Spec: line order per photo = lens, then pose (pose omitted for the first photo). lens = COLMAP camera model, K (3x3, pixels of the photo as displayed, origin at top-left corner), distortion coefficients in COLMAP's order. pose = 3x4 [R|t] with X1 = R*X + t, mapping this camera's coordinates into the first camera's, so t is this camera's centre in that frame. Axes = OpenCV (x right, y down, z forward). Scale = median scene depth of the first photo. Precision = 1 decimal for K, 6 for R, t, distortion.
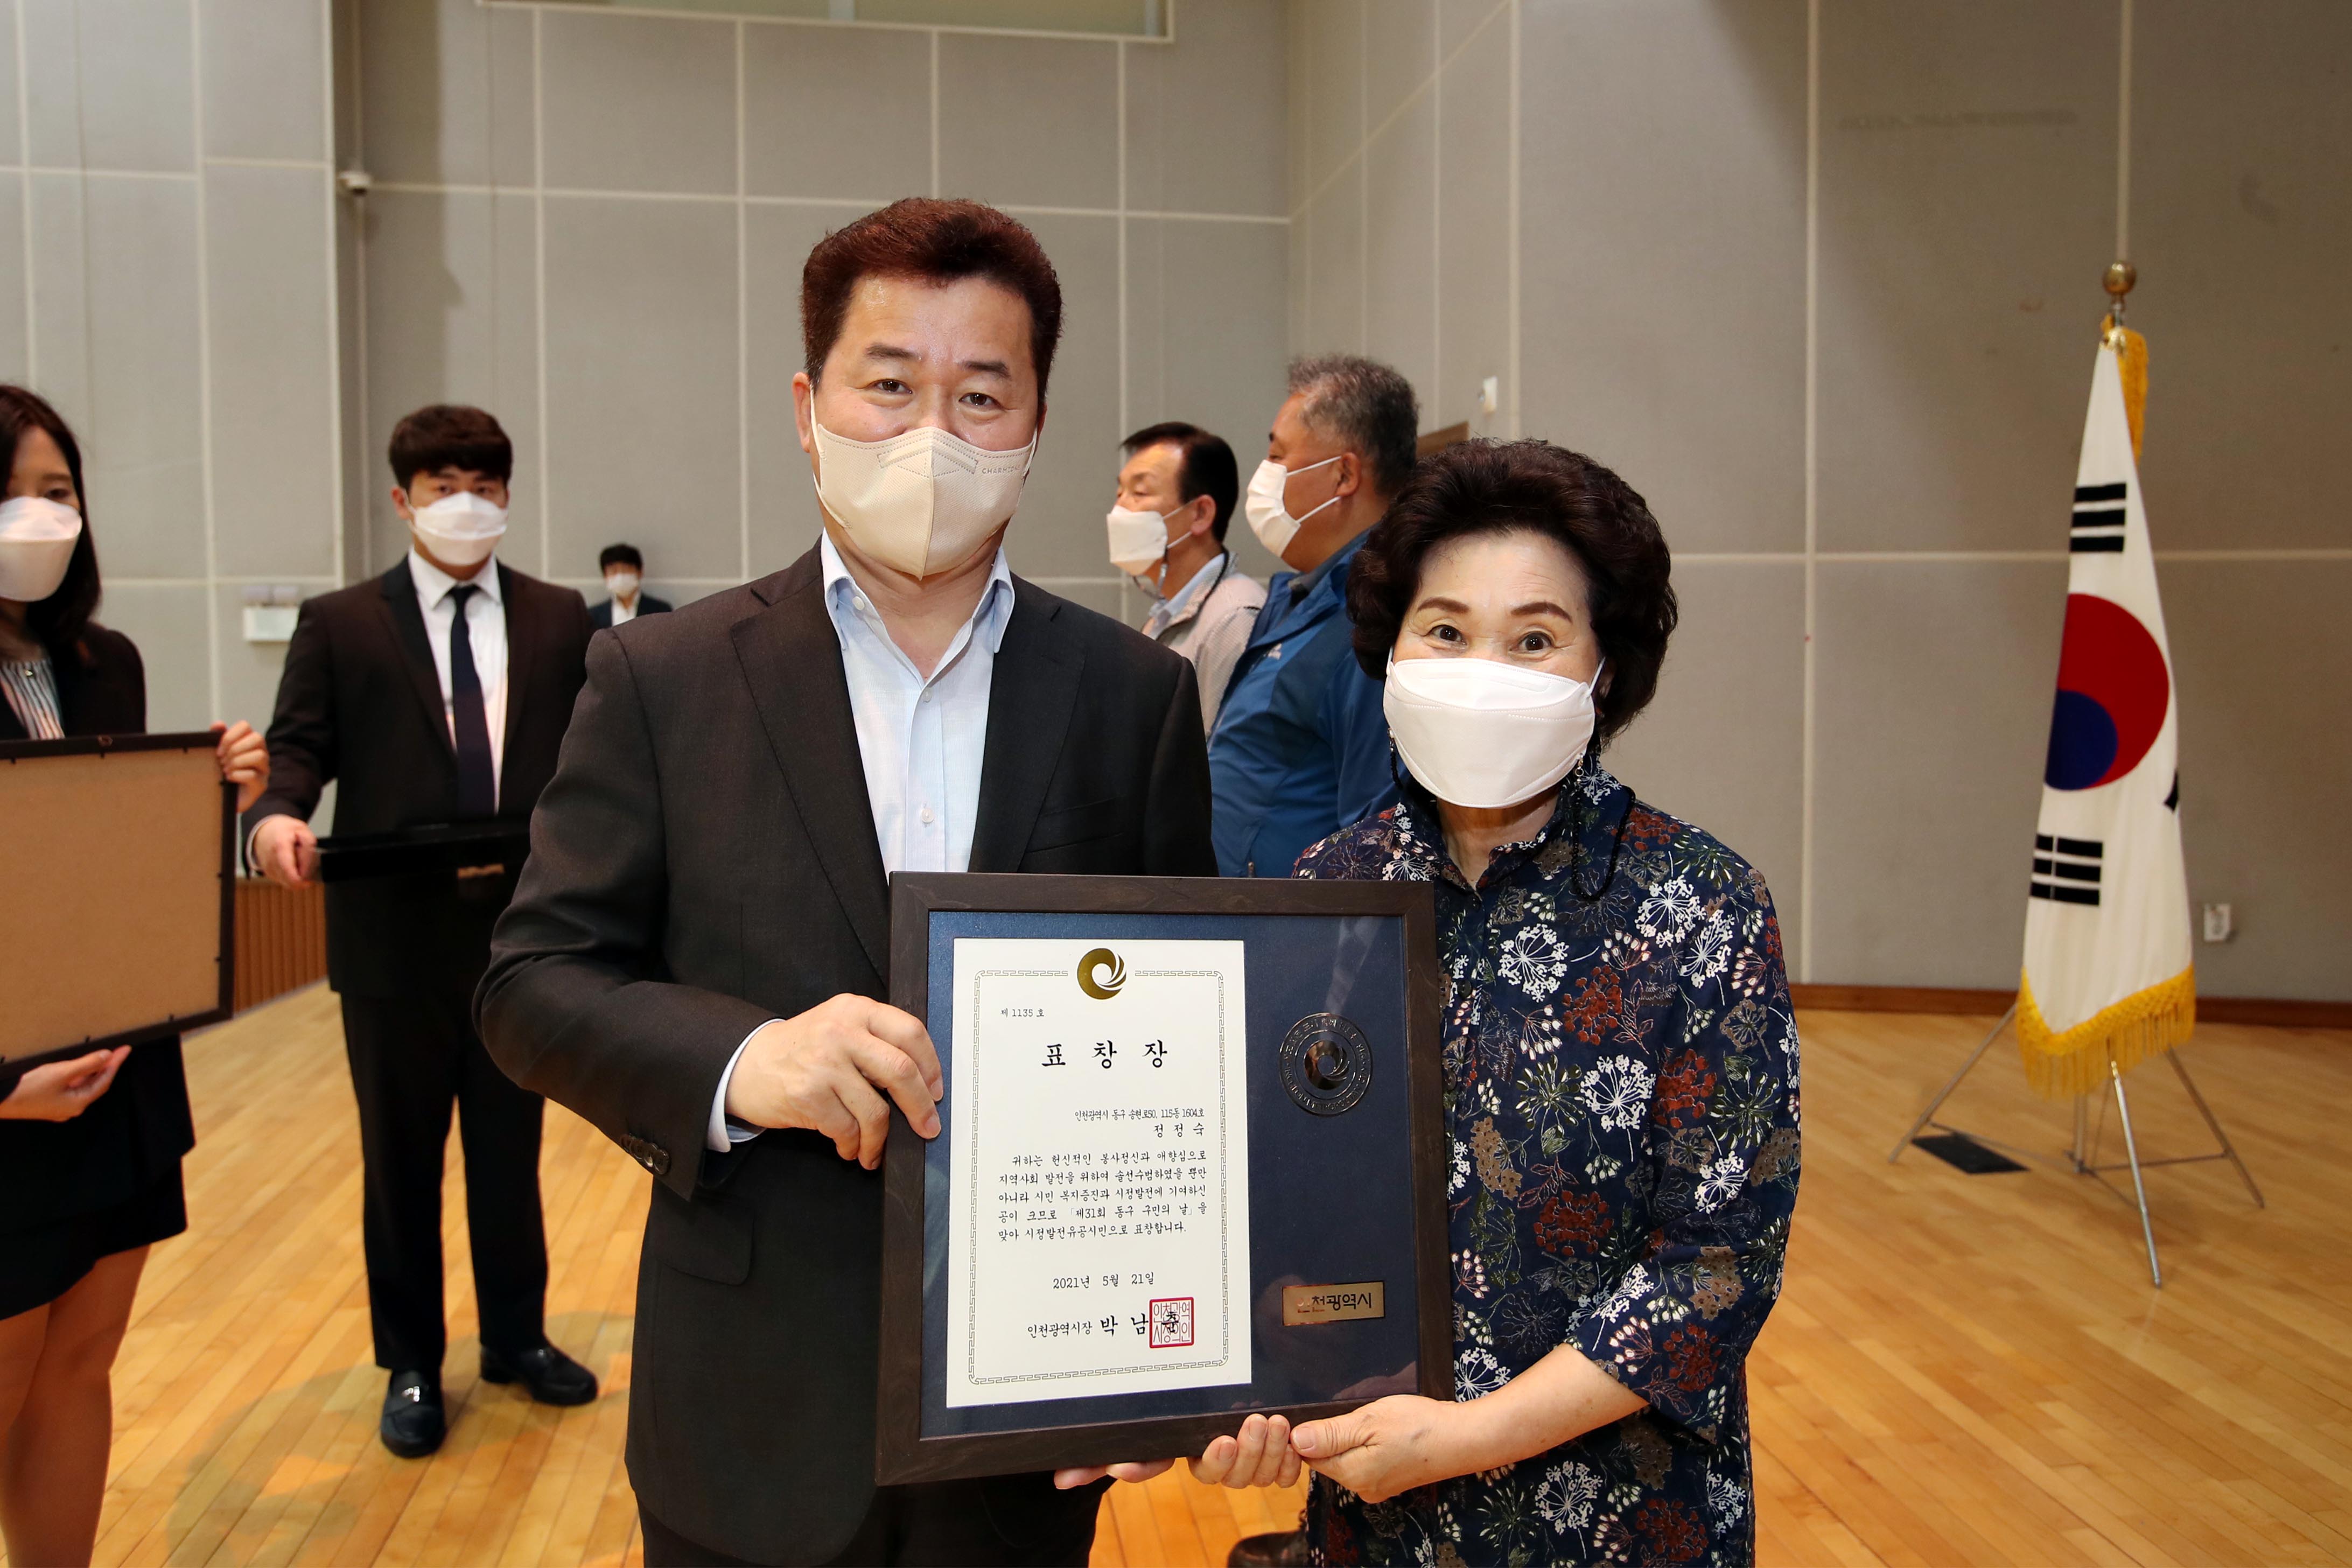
lens RADIAL K [[1570.9, 0, 1205.0], [0, 1570.9, 682.3], [0, 0, 1]] dist [0.003716, 0.006053]
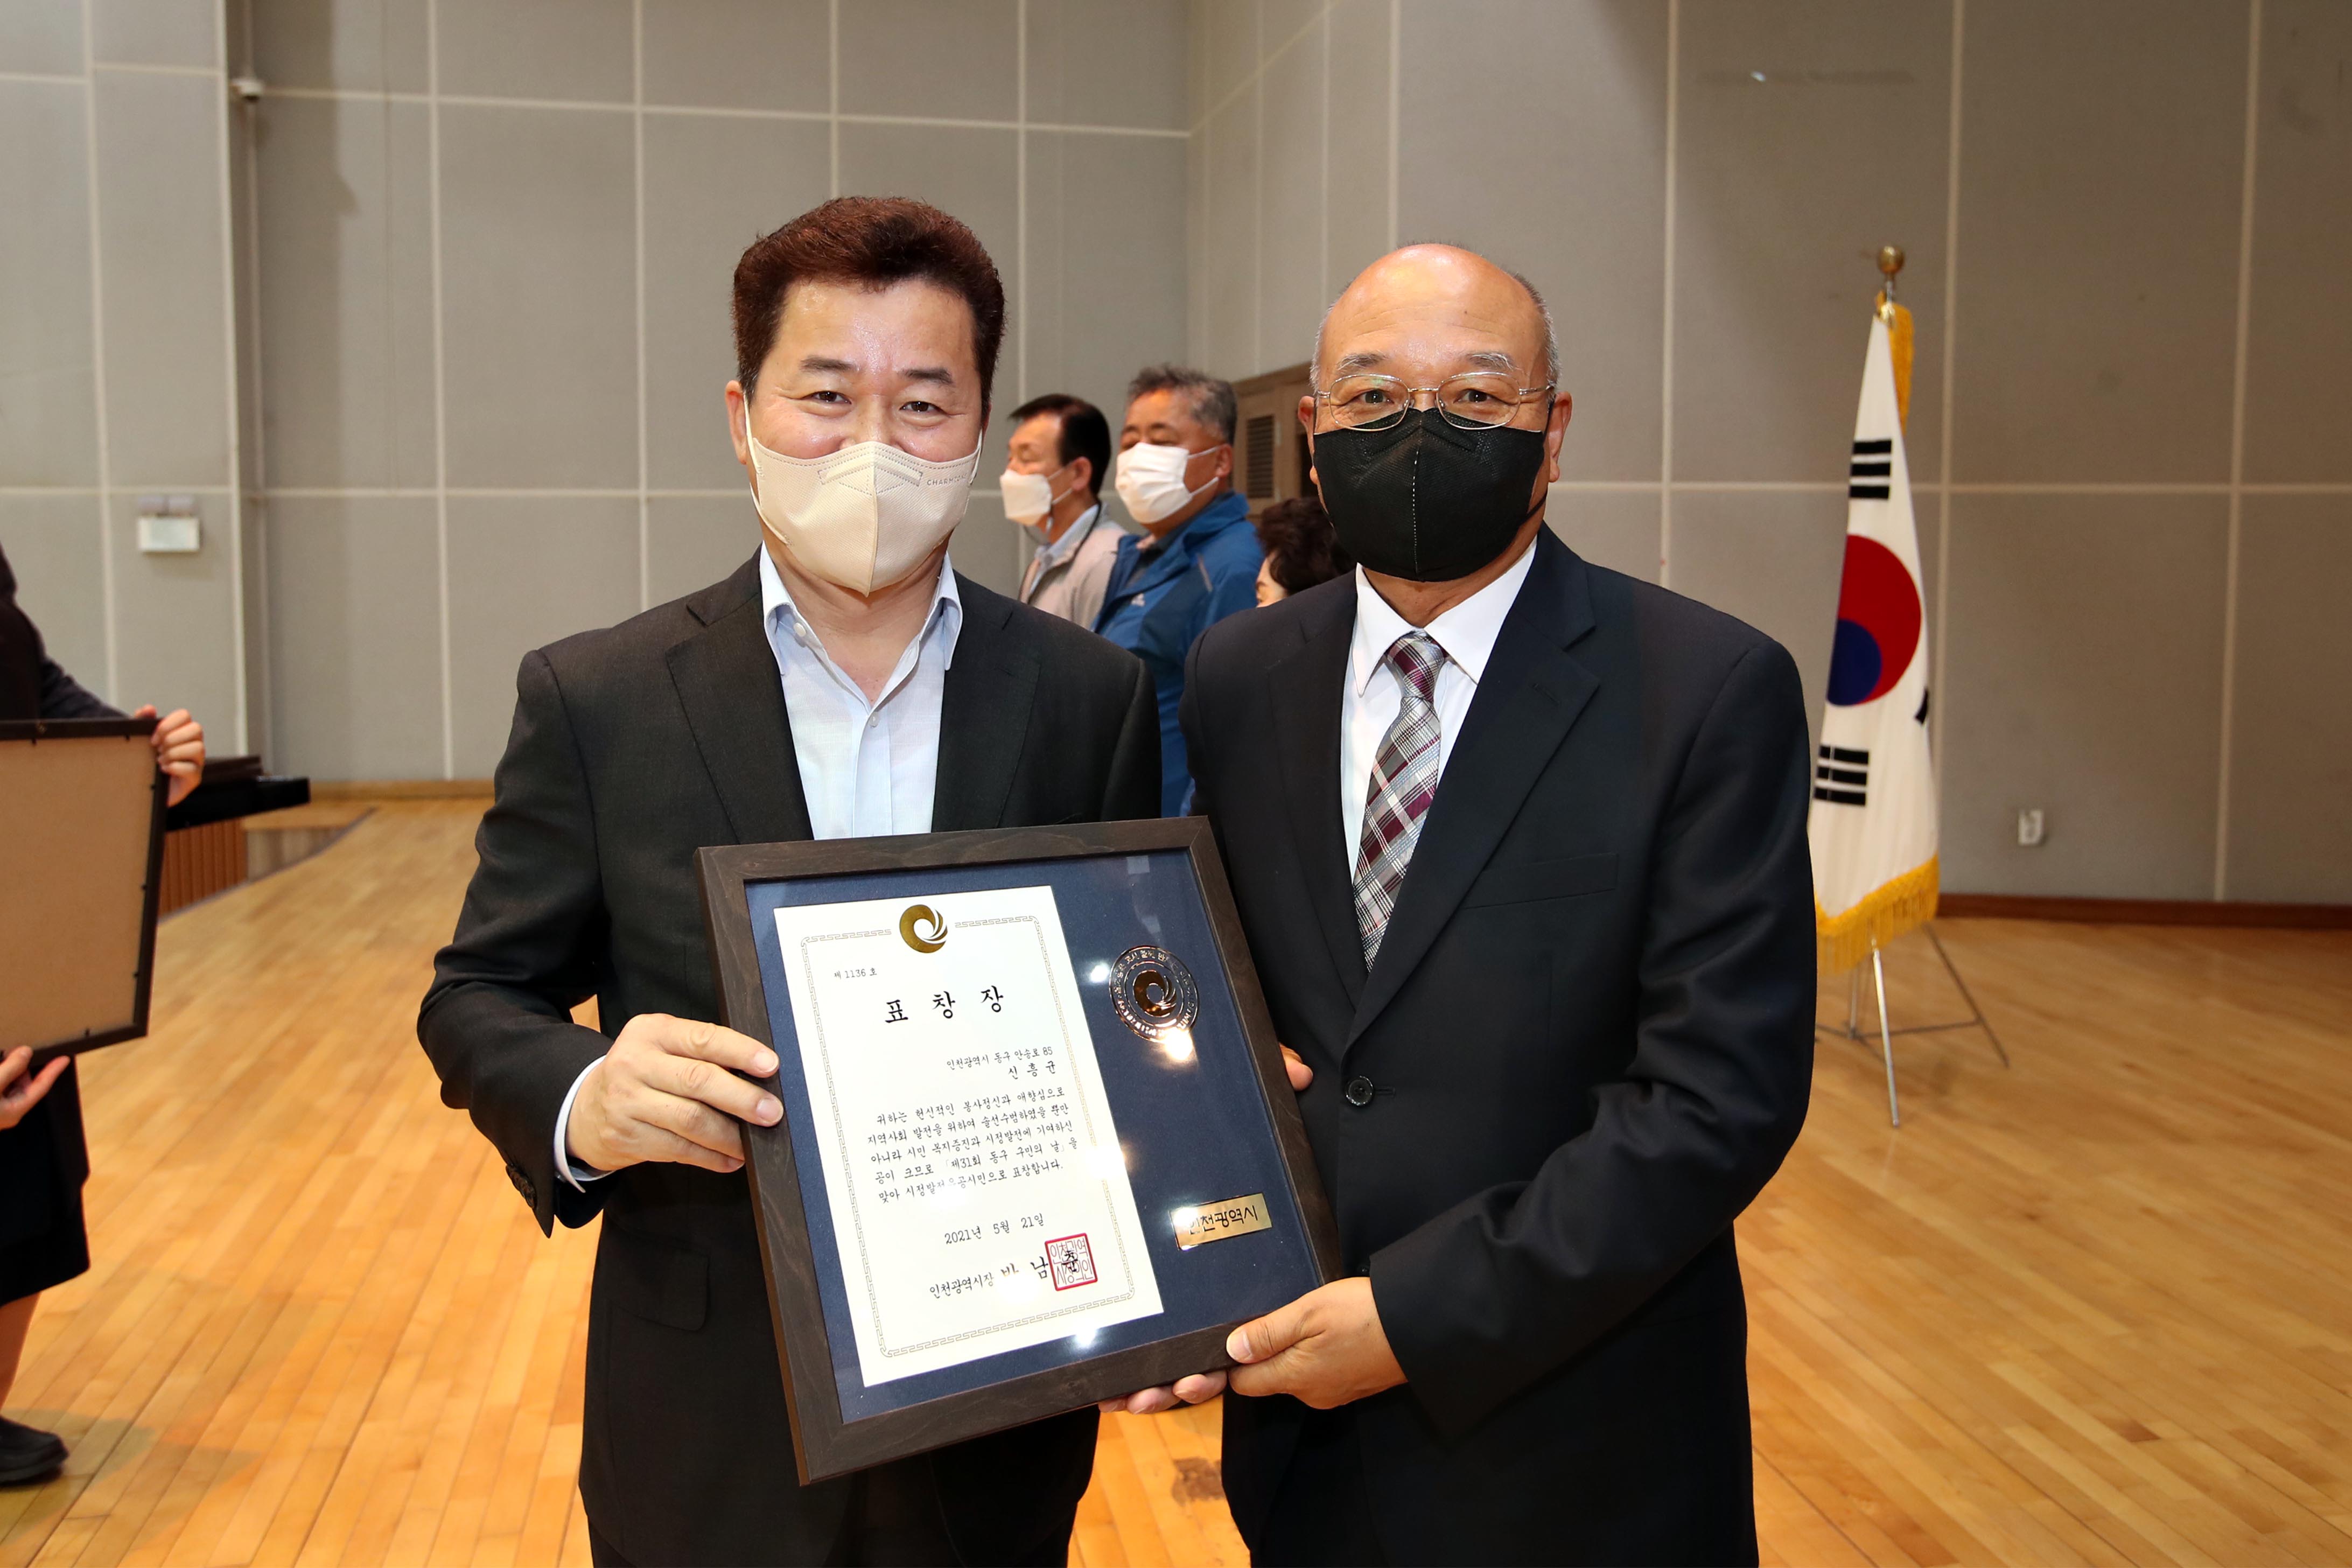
lens RADIAL K [[1769.0, 0, 1175.8], [0, 1769.0, 640.5], [0, 0, 1]] dist [-0.044161, 0.063240]
pose [[0.999517, 0.003314, 0.030892, 0.022703], [-0.004372, 0.999404, 0.034235, -0.020839], [-0.030760, -0.034353, 0.998936, -0.261299]]
